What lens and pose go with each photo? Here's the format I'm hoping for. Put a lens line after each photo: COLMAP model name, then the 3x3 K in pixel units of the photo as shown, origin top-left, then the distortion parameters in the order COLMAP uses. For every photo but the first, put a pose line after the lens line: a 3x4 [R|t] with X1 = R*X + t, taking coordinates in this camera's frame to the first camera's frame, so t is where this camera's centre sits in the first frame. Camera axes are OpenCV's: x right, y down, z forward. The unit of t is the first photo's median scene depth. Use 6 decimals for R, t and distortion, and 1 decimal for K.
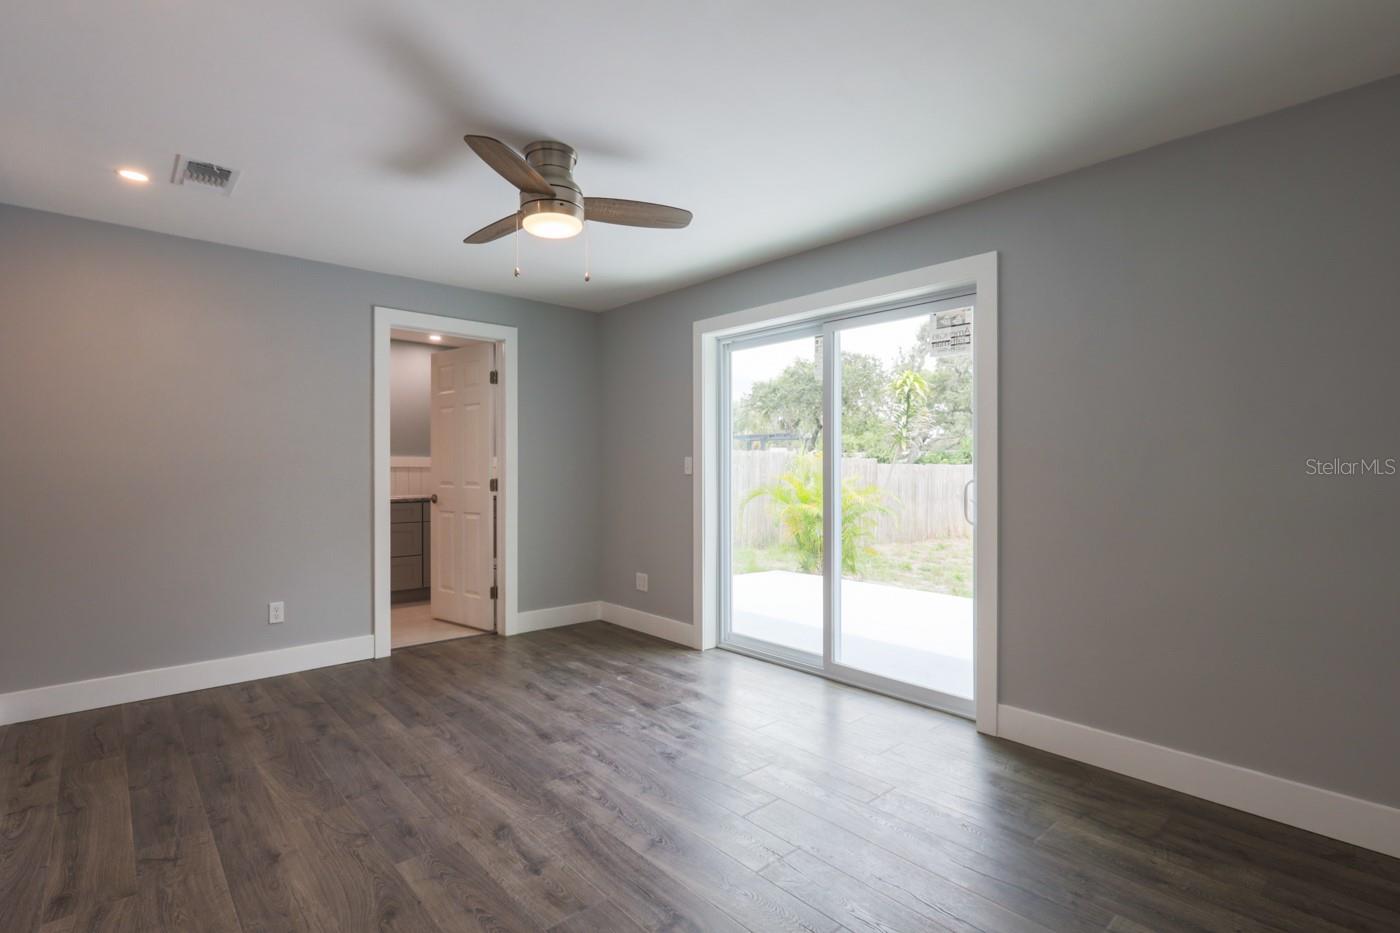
lens RADIAL K [[666.7, 0, 697.9], [0, 666.7, 466.8], [0, 0, 1]] dist [-0.000933, -0.000193]
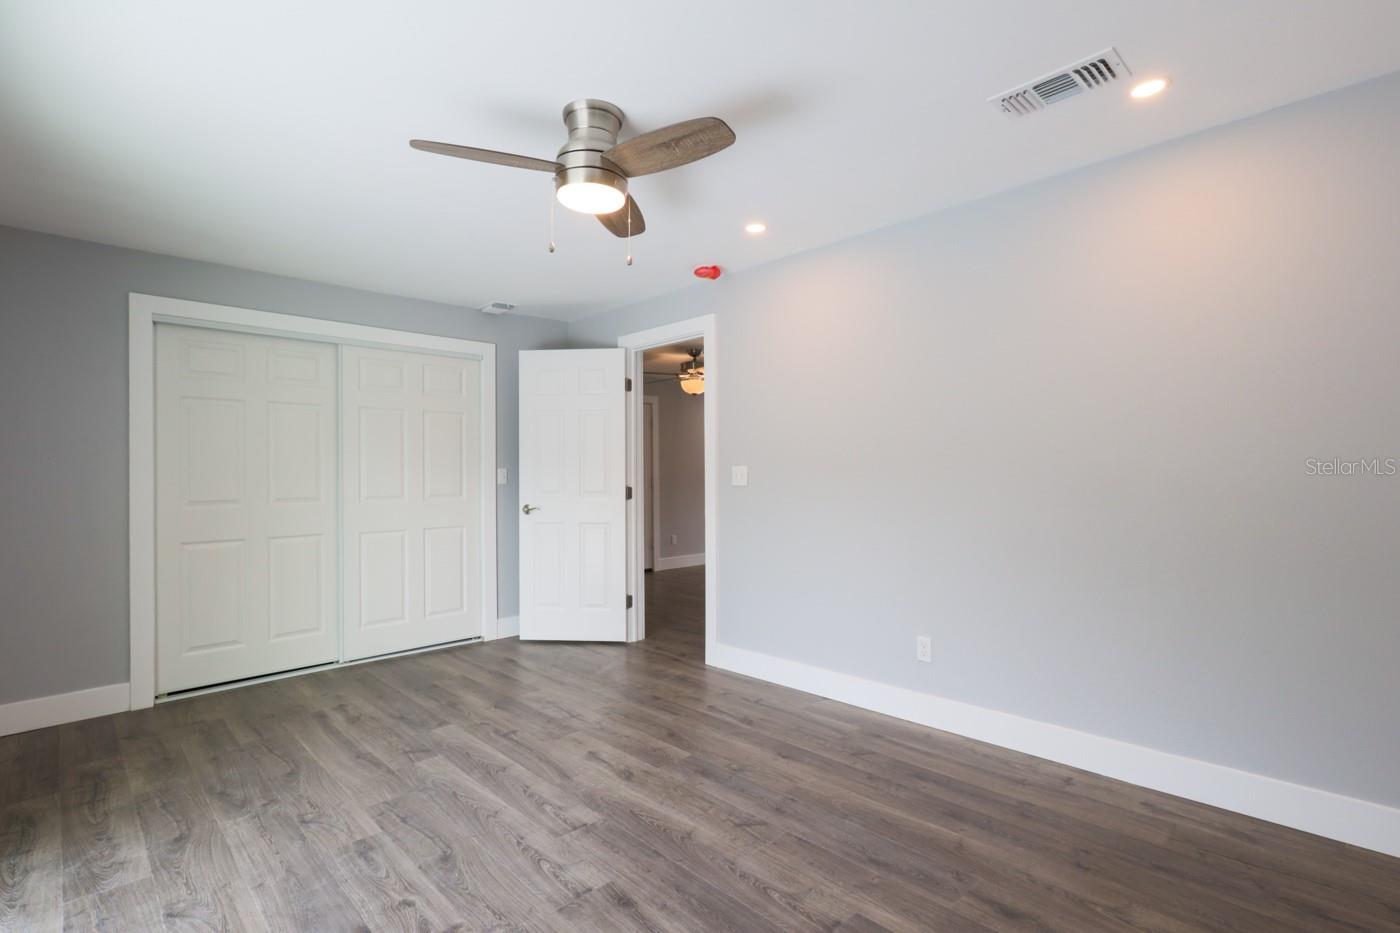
lens RADIAL K [[666.7, 0, 702.8], [0, 666.7, 468.8], [0, 0, 1]] dist [-0.000933, -0.000193]
pose [[-0.998799, 0.006678, -0.048539, -0.335549], [0.007111, 0.999936, -0.008752, -0.001324], [0.048478, -0.009086, -0.998783, 1.980751]]
